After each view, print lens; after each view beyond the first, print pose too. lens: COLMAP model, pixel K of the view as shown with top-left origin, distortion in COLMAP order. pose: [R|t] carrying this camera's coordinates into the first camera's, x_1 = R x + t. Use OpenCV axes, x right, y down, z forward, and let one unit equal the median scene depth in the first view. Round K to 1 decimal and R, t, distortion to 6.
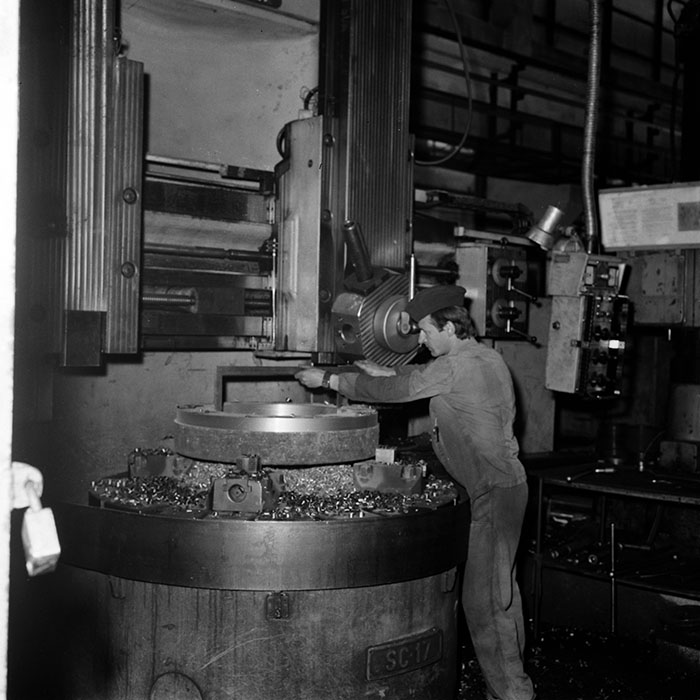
lens RADIAL K [[966.0, 0, 352.6], [0, 966.0, 353.4], [0, 0, 1]] dist [0.036466, 0.000000]
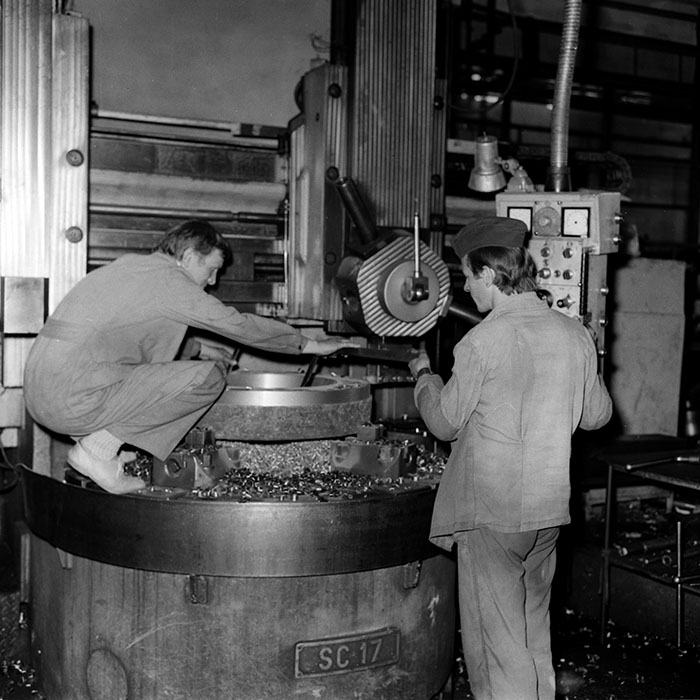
lens RADIAL K [[966.0, 0, 349.0], [0, 966.0, 345.8], [0, 0, 1]] dist [0.036466, 0.000000]
pose [[0.963727, 0.014309, -0.266506, 0.277014], [-0.006951, 0.999569, 0.028532, -0.003815], [0.266800, -0.025644, 0.963411, 0.123703]]
